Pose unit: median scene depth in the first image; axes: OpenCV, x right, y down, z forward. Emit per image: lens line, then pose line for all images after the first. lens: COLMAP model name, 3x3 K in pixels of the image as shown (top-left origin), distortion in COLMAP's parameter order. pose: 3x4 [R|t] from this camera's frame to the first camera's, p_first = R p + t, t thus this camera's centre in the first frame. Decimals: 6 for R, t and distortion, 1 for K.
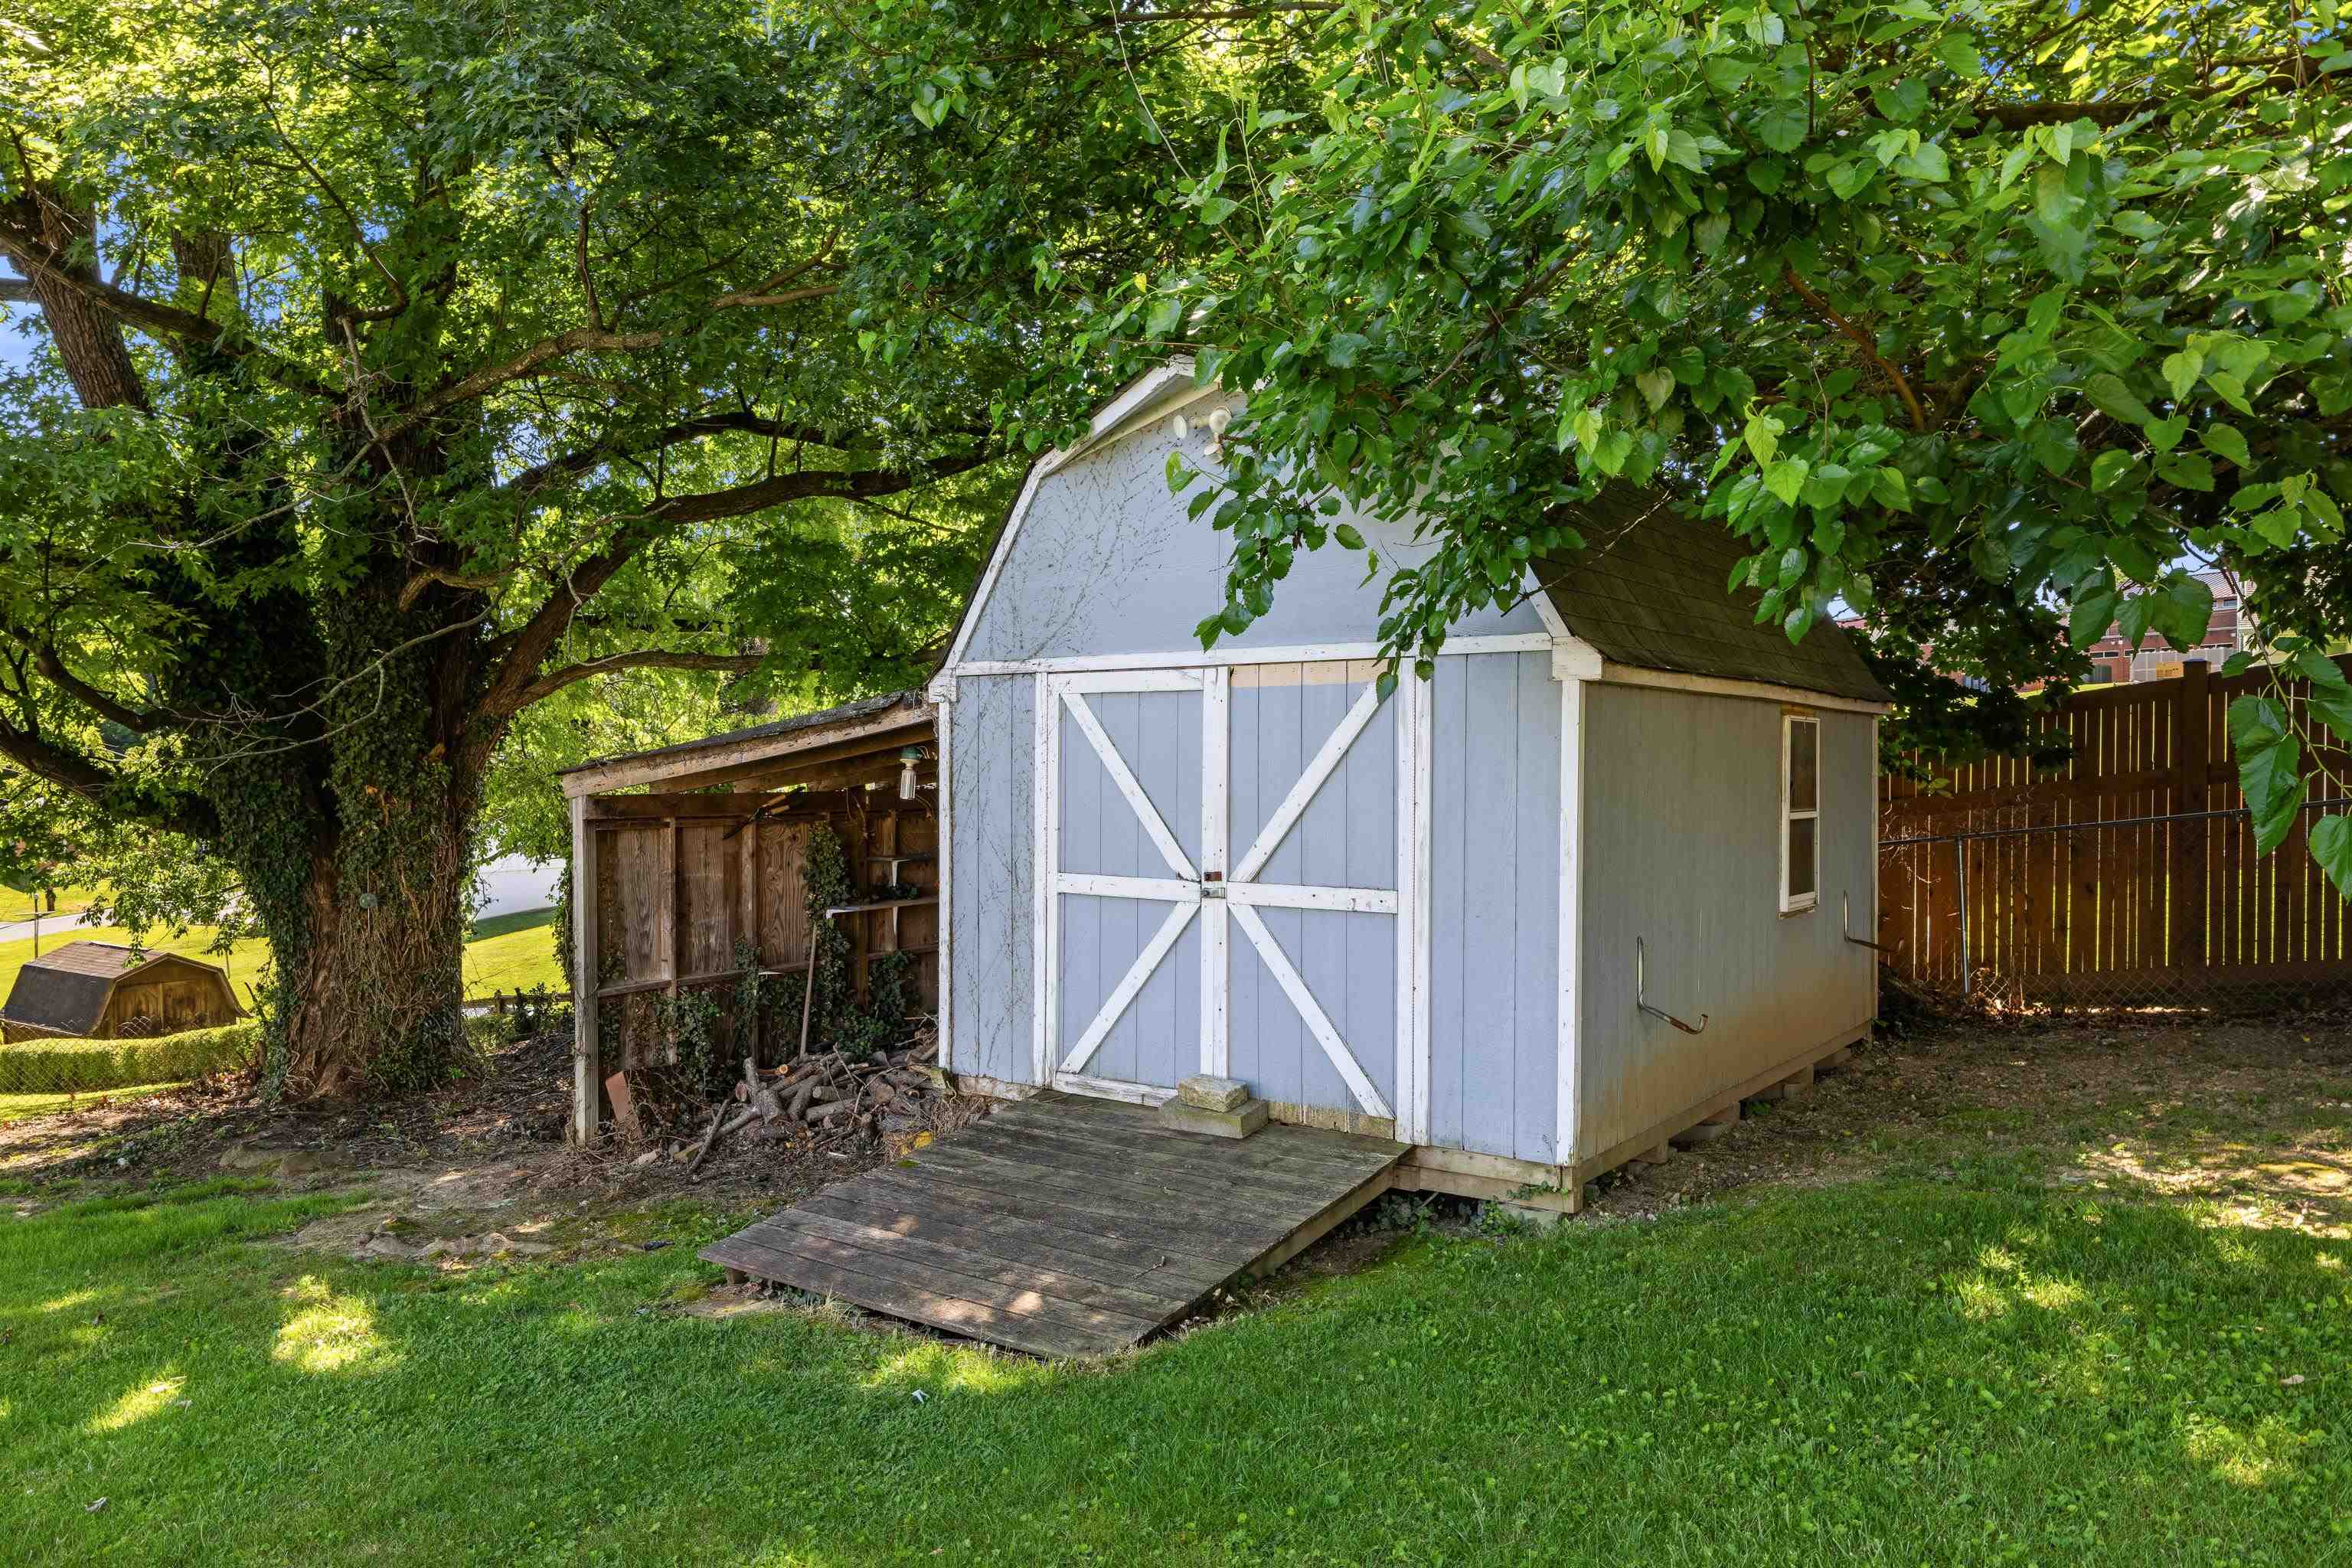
lens RADIAL K [[1608.9, 0, 1176.0], [0, 1608.9, 784.0], [0, 0, 1]] dist [-0.002551, -0.001433]
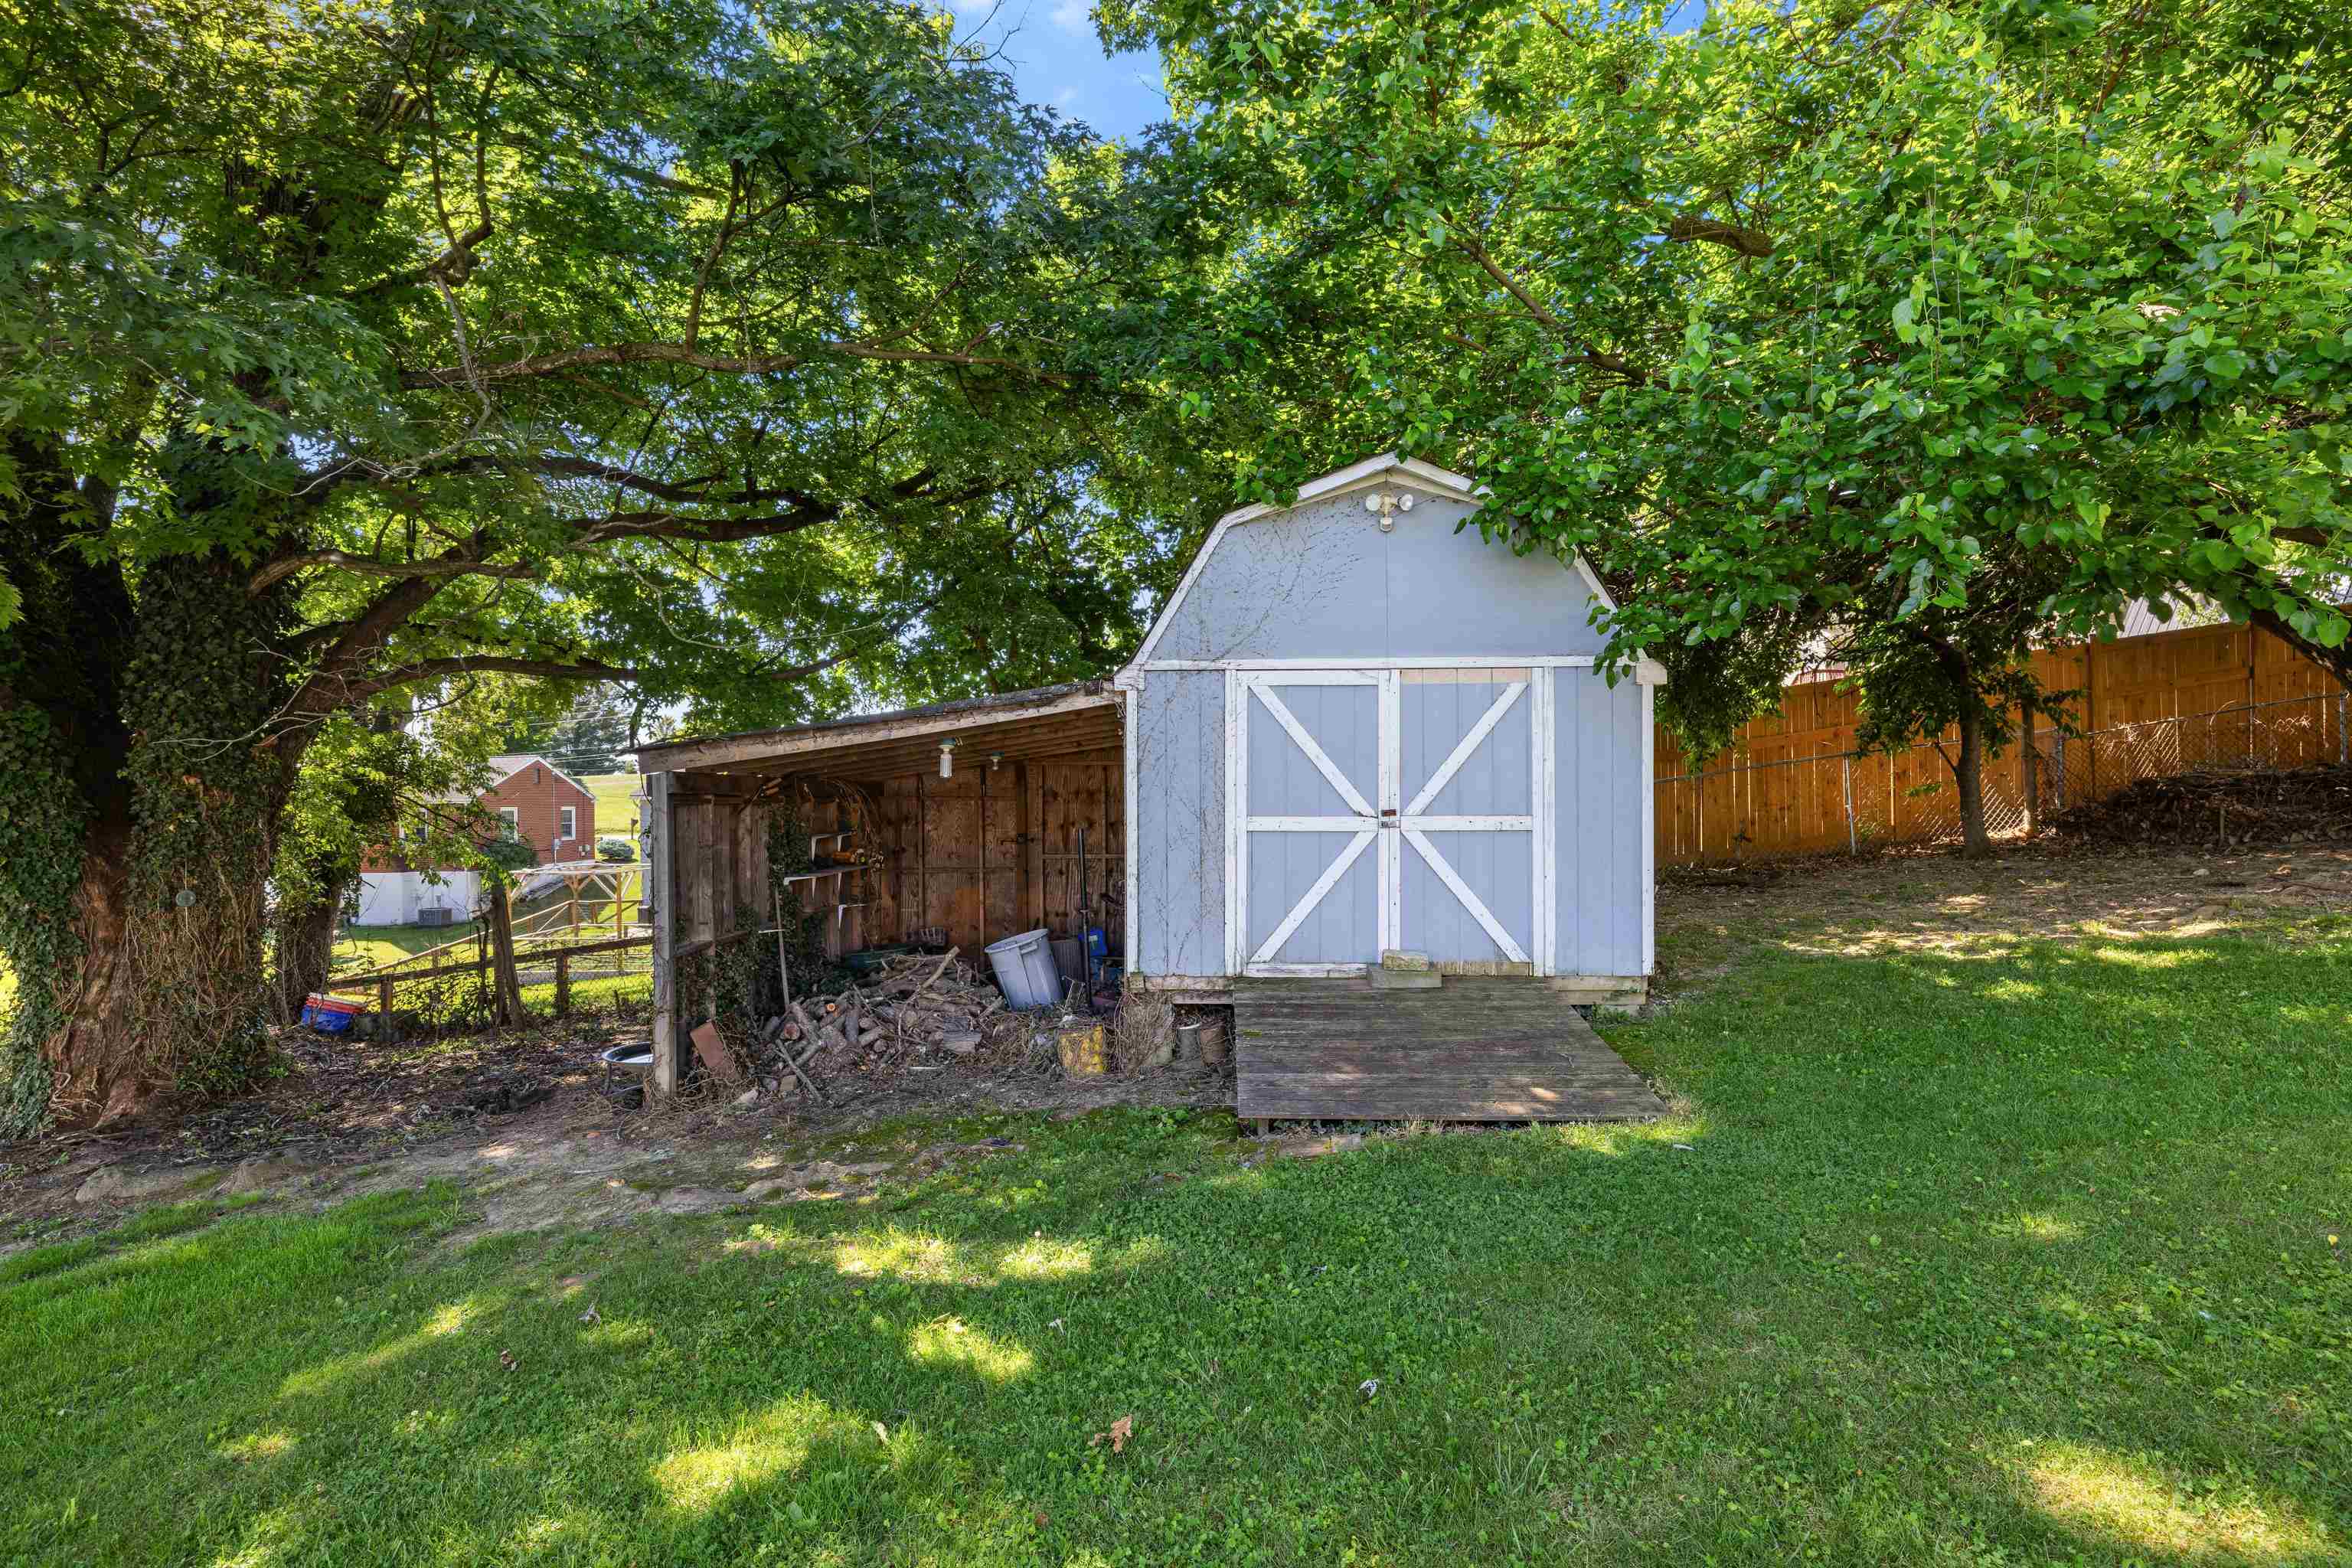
lens RADIAL K [[1058.0, 0, 1180.1], [0, 1058.0, 799.0], [0, 0, 1]] dist [-0.002626, 0.000167]
pose [[0.833933, -0.003156, 0.551856, -0.621836], [0.012493, 0.999835, -0.013160, 0.051861], [-0.551724, 0.017869, 0.833835, 0.286223]]
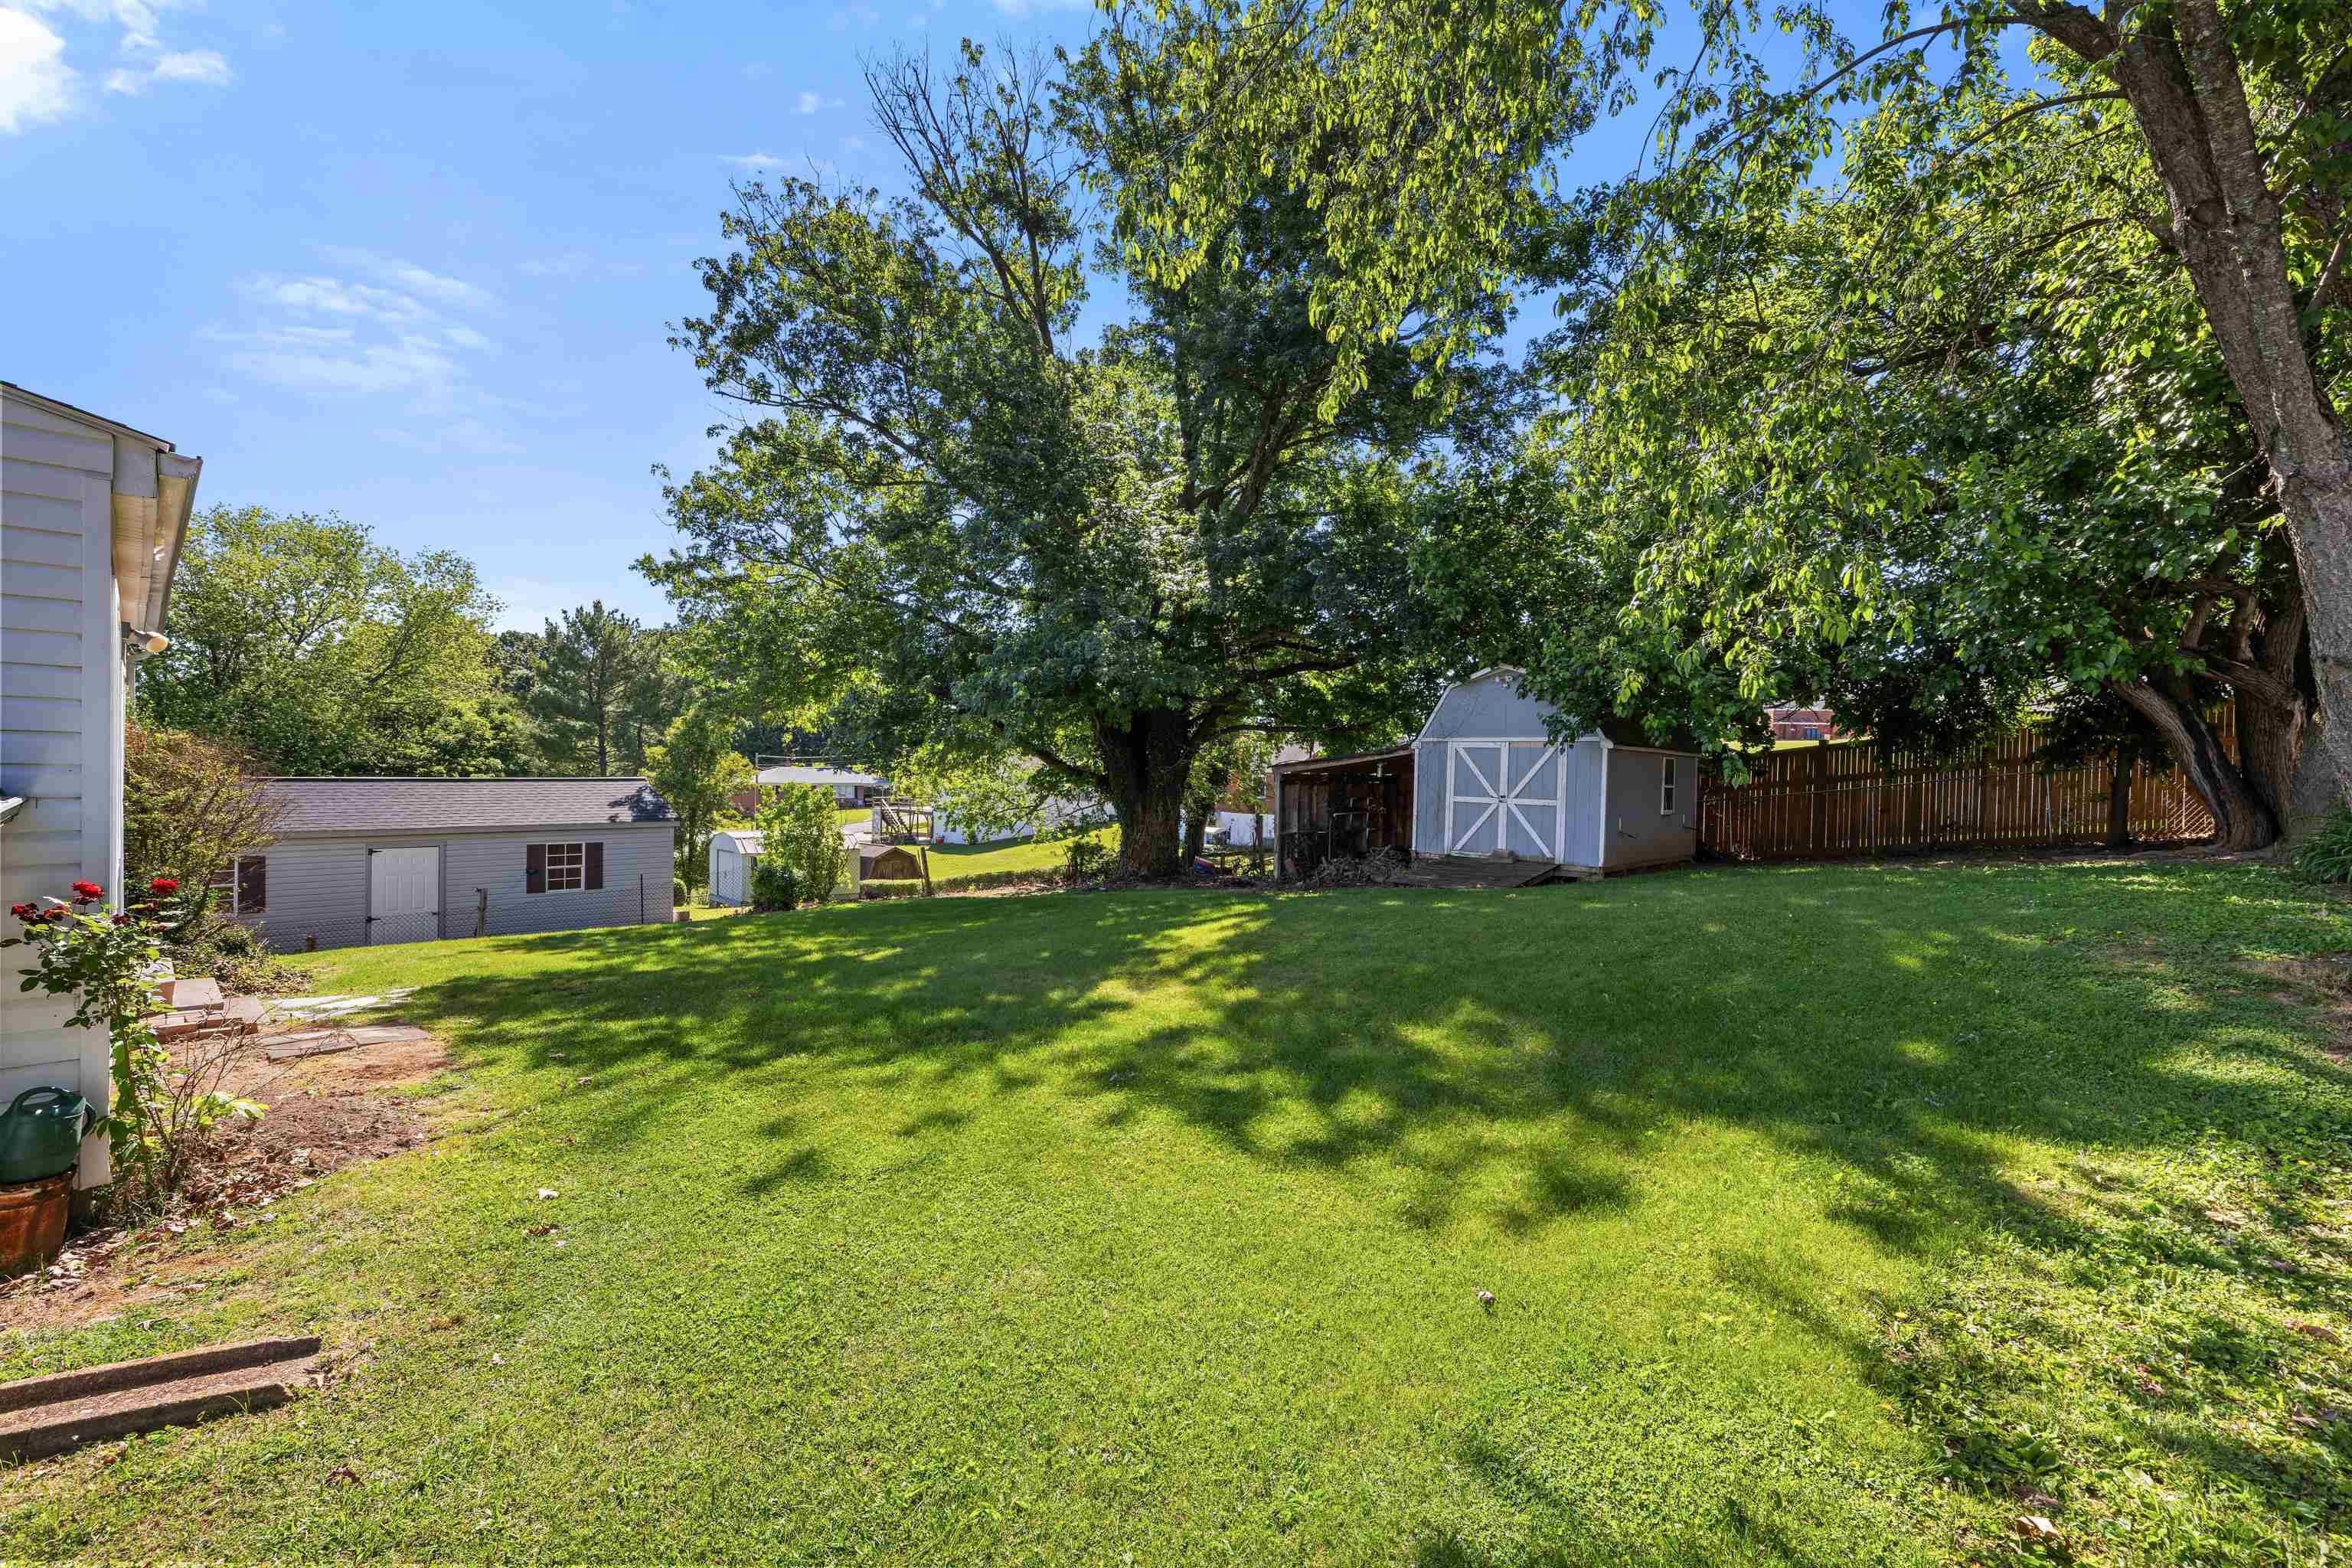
lens RADIAL K [[942.6, 0, 1176.0], [0, 942.6, 784.0], [0, 0, 1]] dist [0.000973, 0.000064]
pose [[0.990413, 0.022296, -0.136323, -0.416601], [-0.022020, 0.999751, 0.003534, 0.033593], [0.136368, -0.000498, 0.990658, -1.253611]]
